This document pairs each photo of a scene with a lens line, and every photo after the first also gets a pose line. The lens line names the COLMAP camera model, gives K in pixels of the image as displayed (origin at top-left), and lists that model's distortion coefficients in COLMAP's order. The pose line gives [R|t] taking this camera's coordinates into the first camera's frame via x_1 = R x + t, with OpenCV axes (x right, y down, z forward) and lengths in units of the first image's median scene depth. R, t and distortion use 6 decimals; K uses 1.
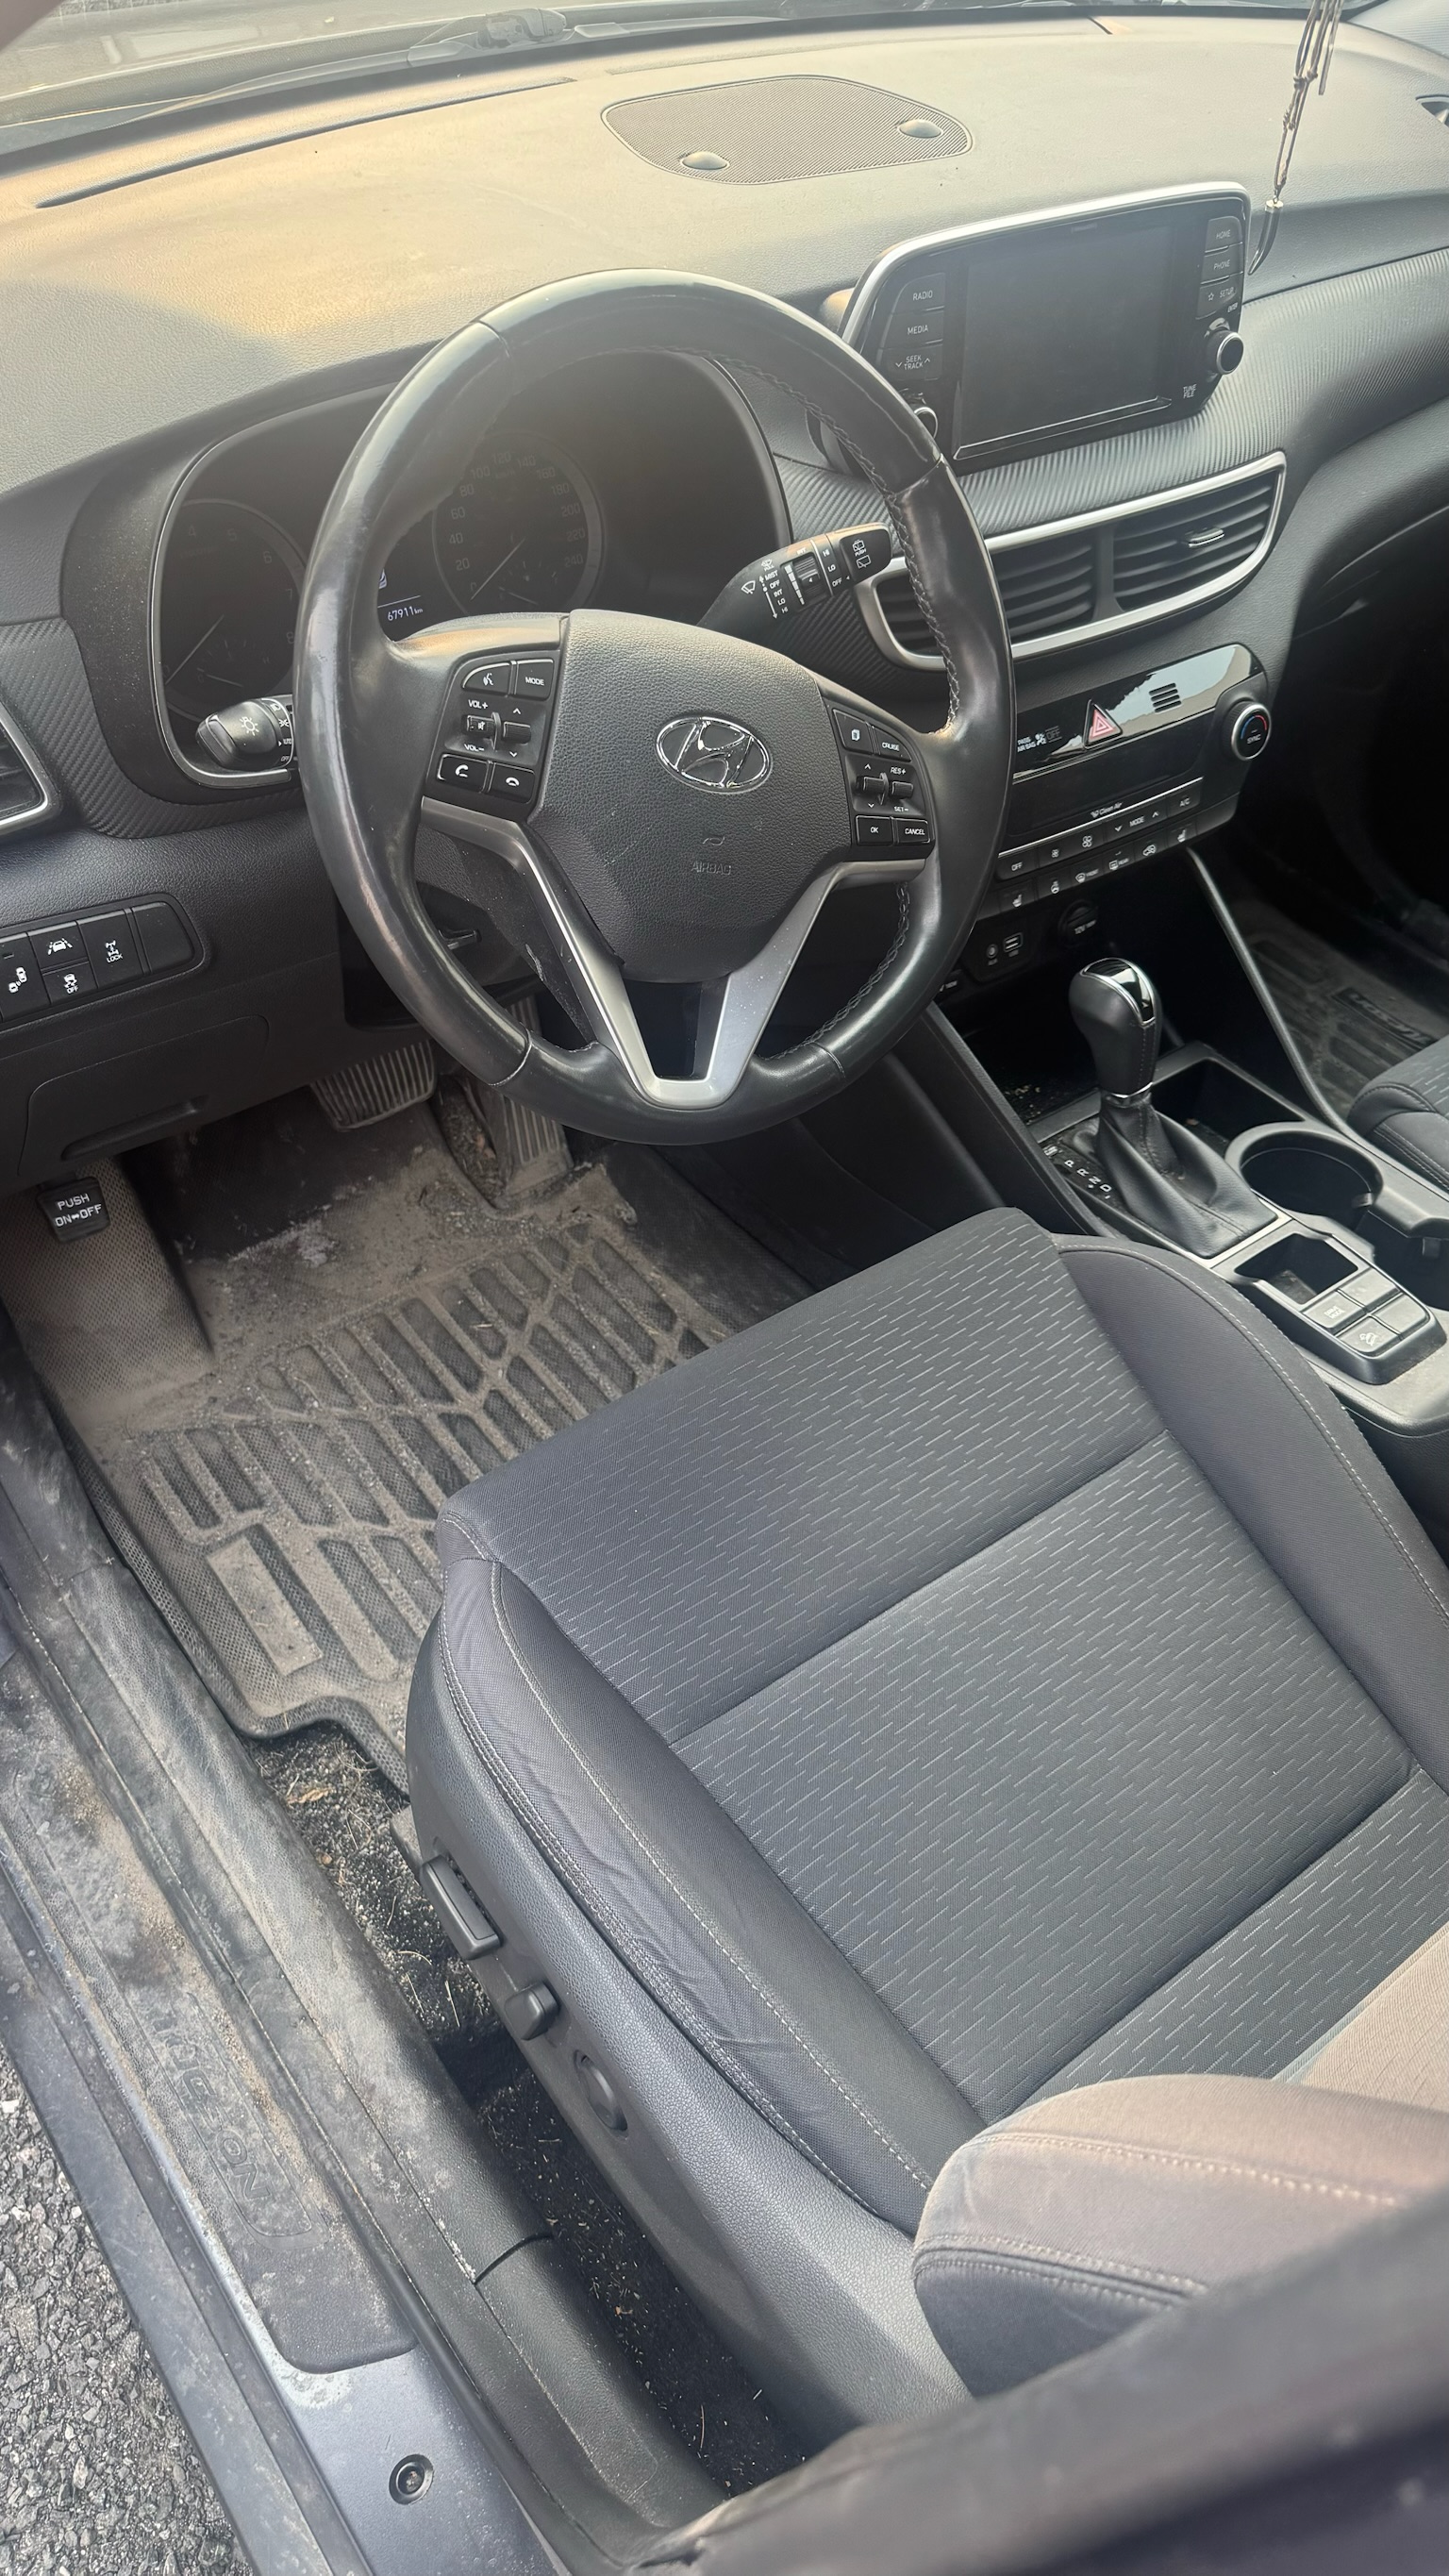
lens RADIAL K [[1820.5, 0, 735.7], [0, 1820.5, 1297.3], [0, 0, 1]] dist [0.060005, -0.090862]
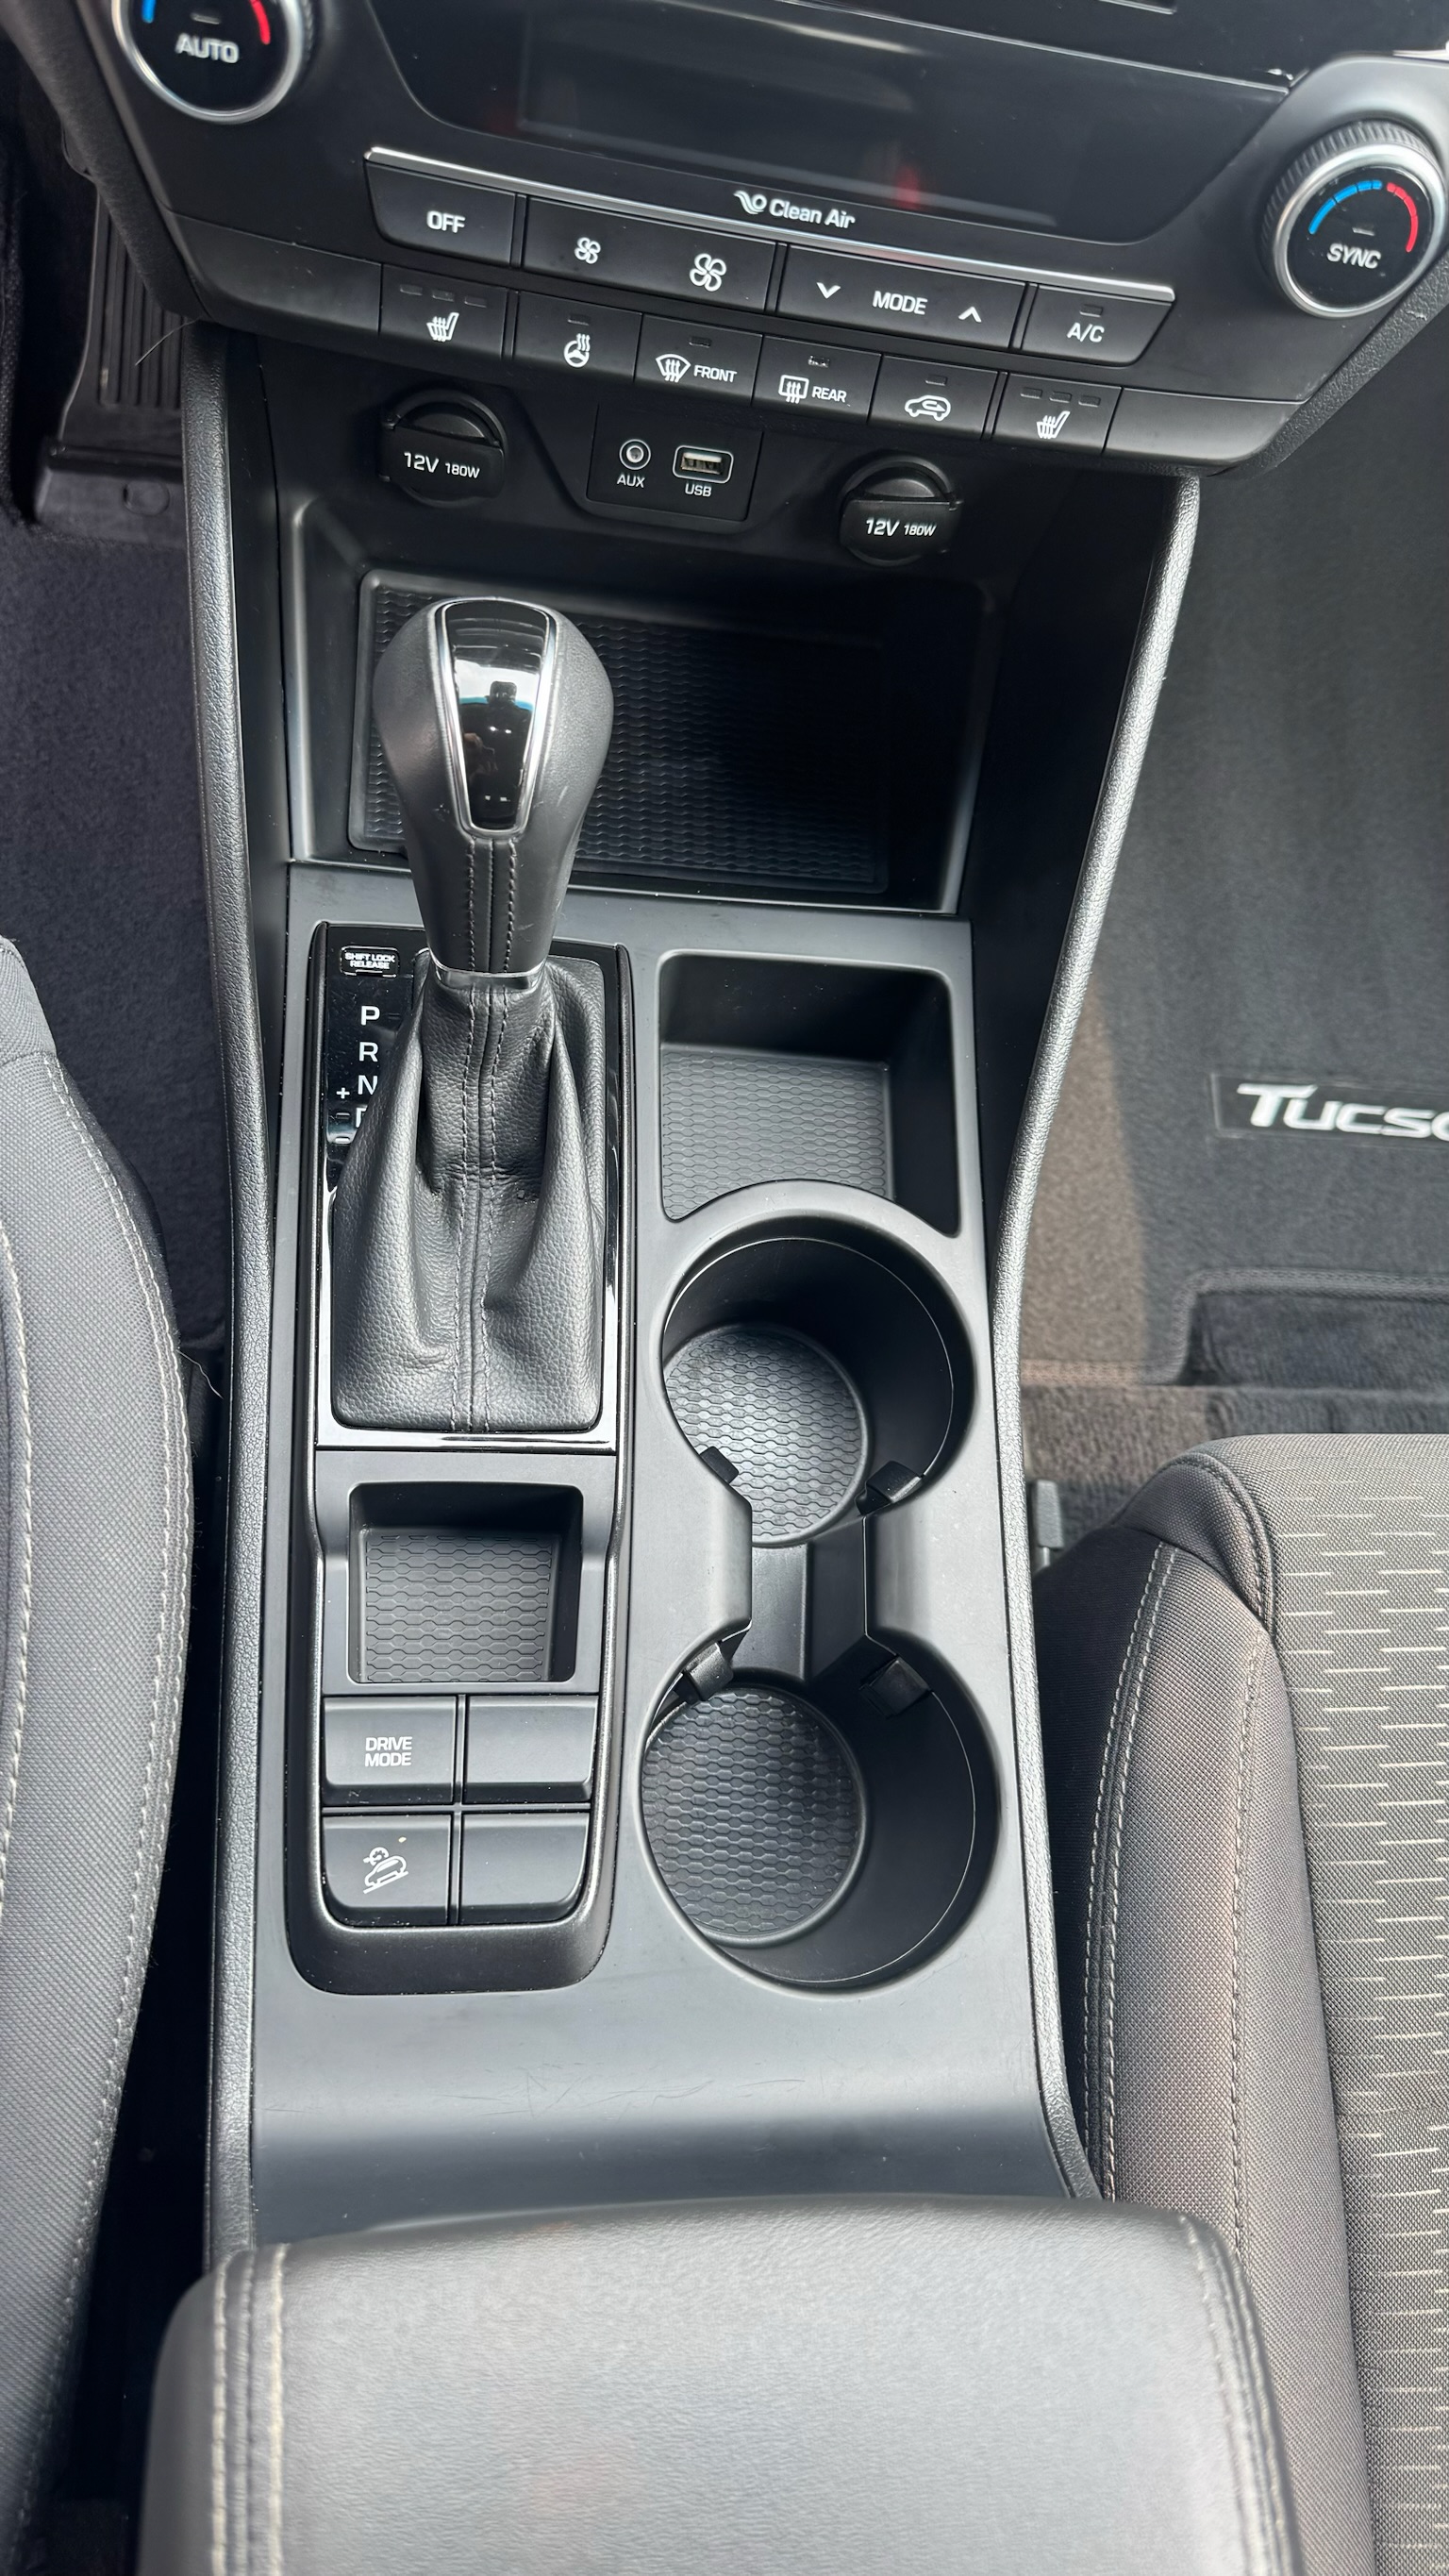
lens RADIAL K [[1824.9, 0, 738.5], [0, 1824.9, 1303.9], [0, 0, 1]] dist [0.111365, -0.209906]
pose [[0.799403, 0.591961, -0.102654, 0.348275], [-0.515358, 0.763462, 0.389271, -0.241439], [0.308806, -0.258281, 0.915385, 0.644338]]
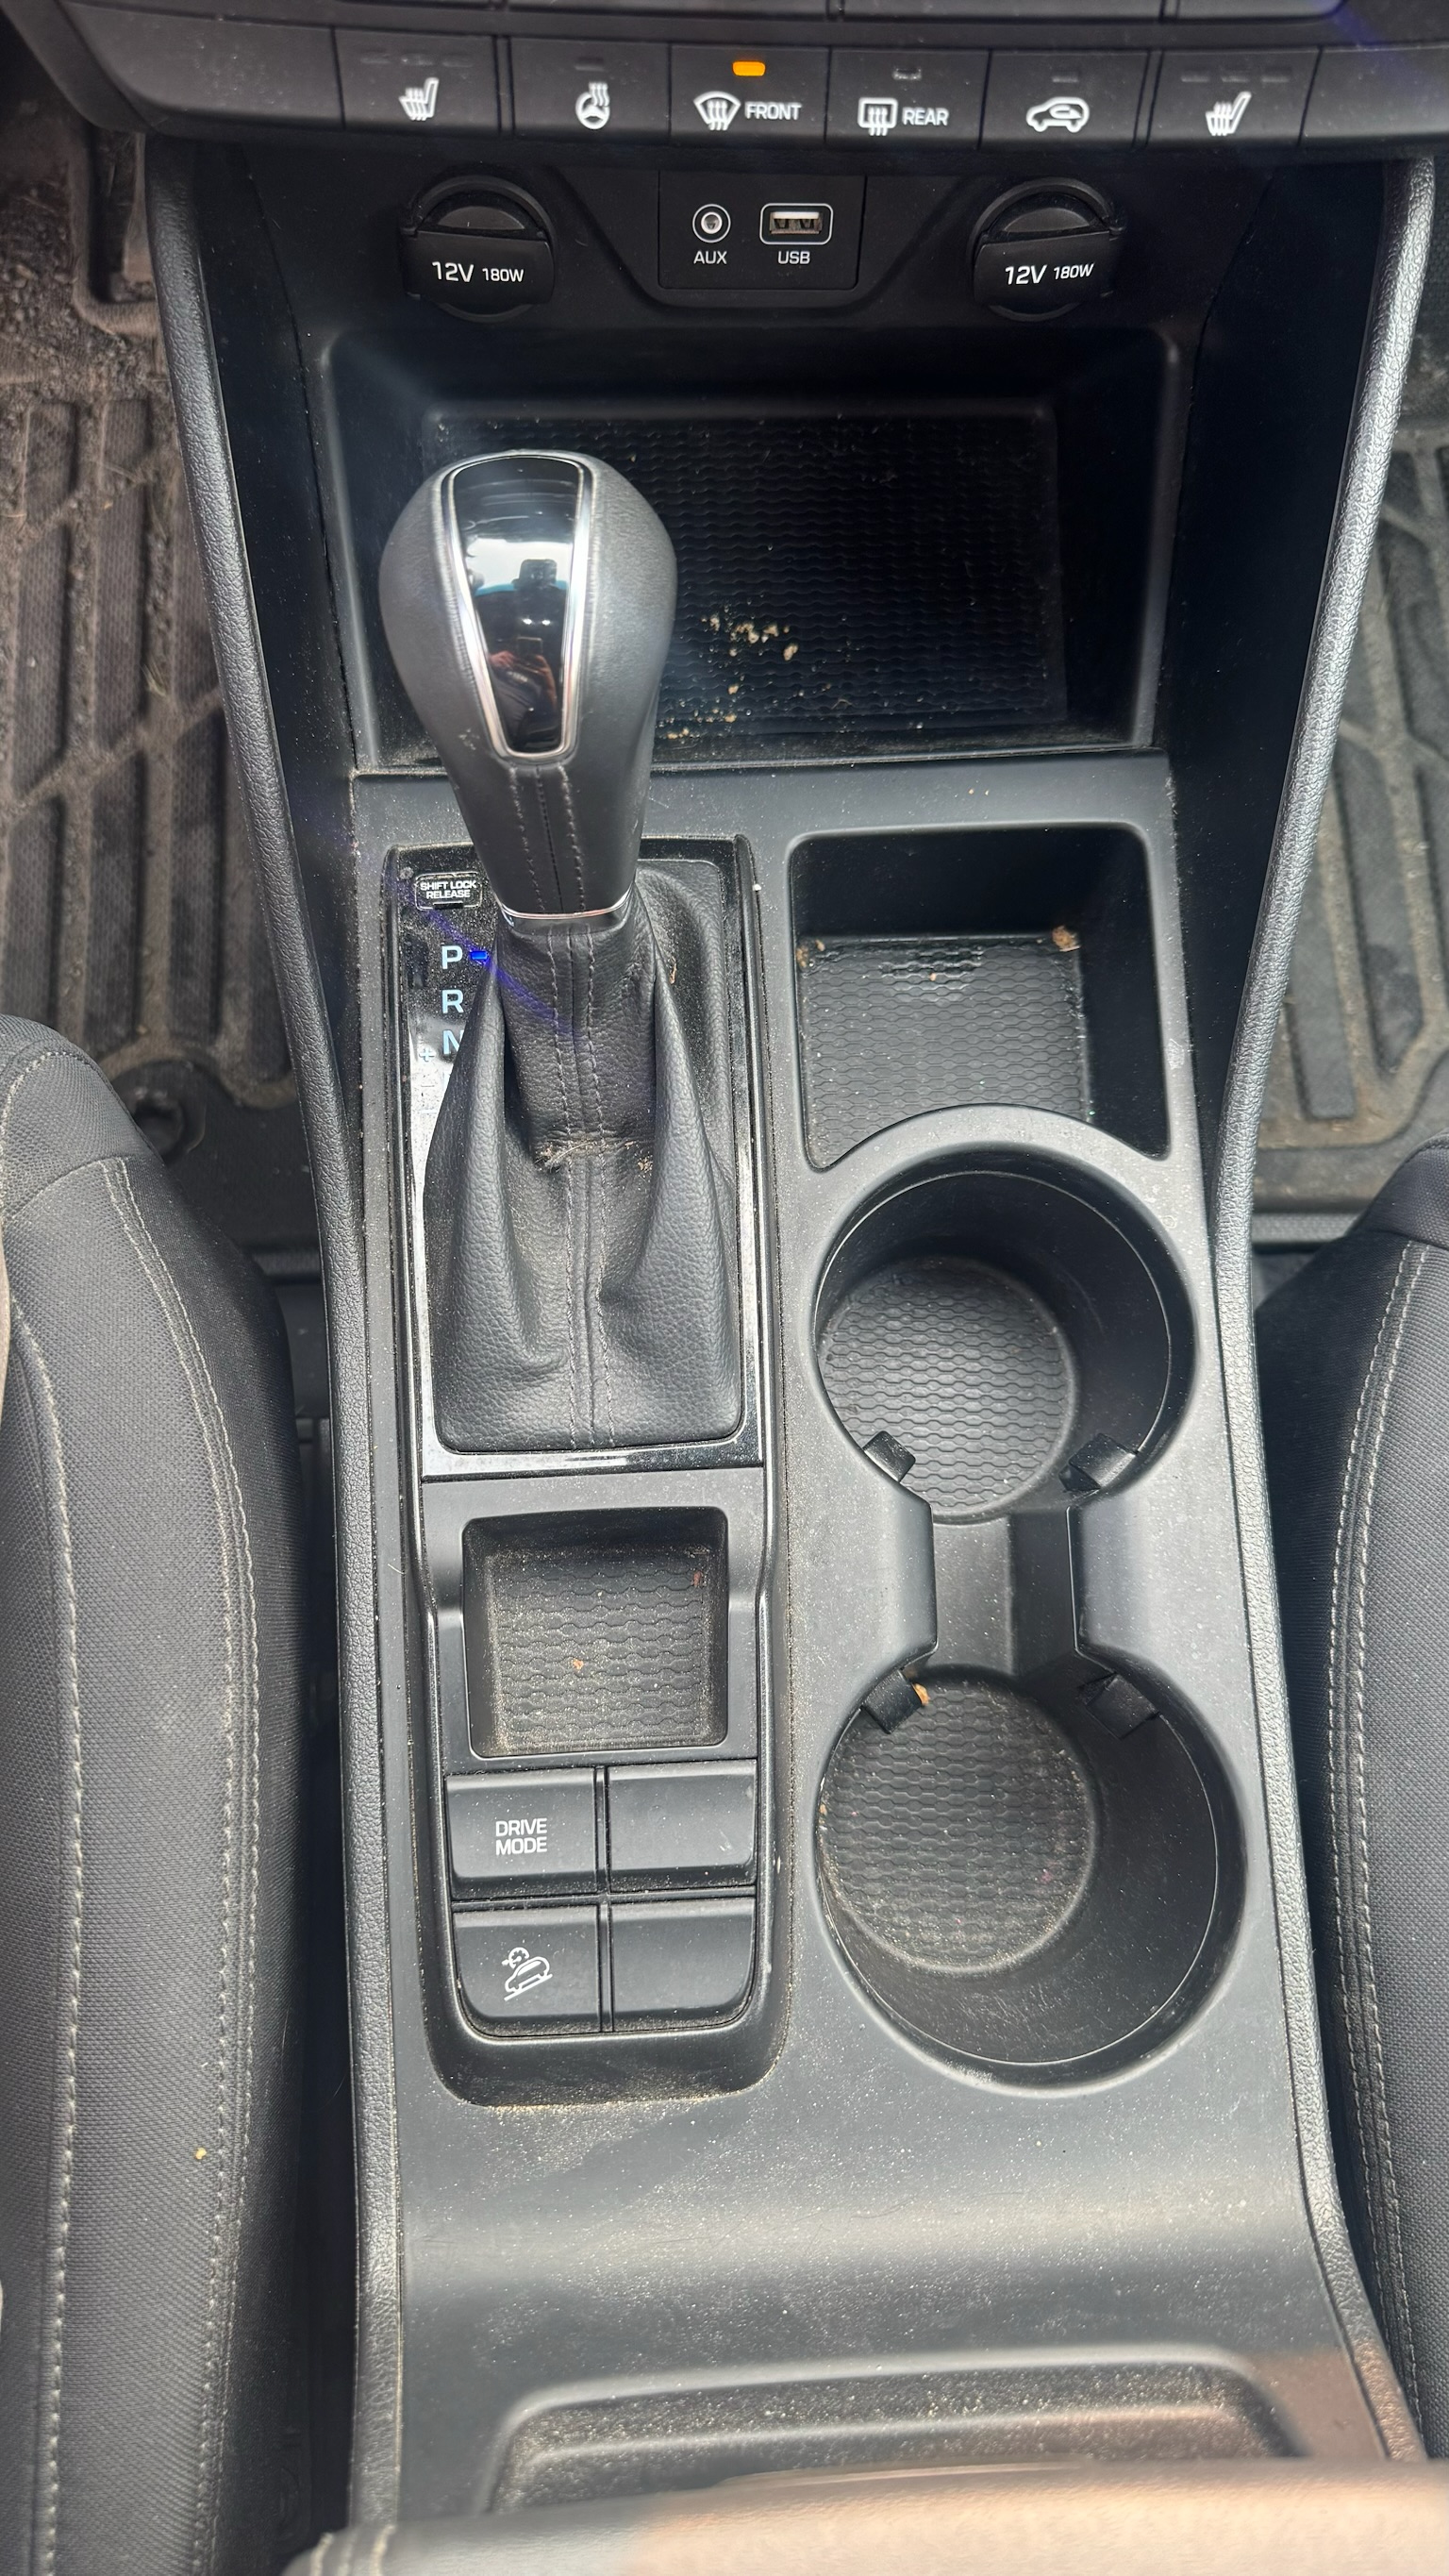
lens RADIAL K [[1820.5, 0, 735.7], [0, 1820.5, 1297.3], [0, 0, 1]] dist [0.060005, -0.090862]
pose [[0.821856, 0.550176, -0.147849, 0.333670], [-0.400634, 0.742669, 0.536596, -0.250384], [0.405025, -0.381771, 0.830786, 0.722565]]
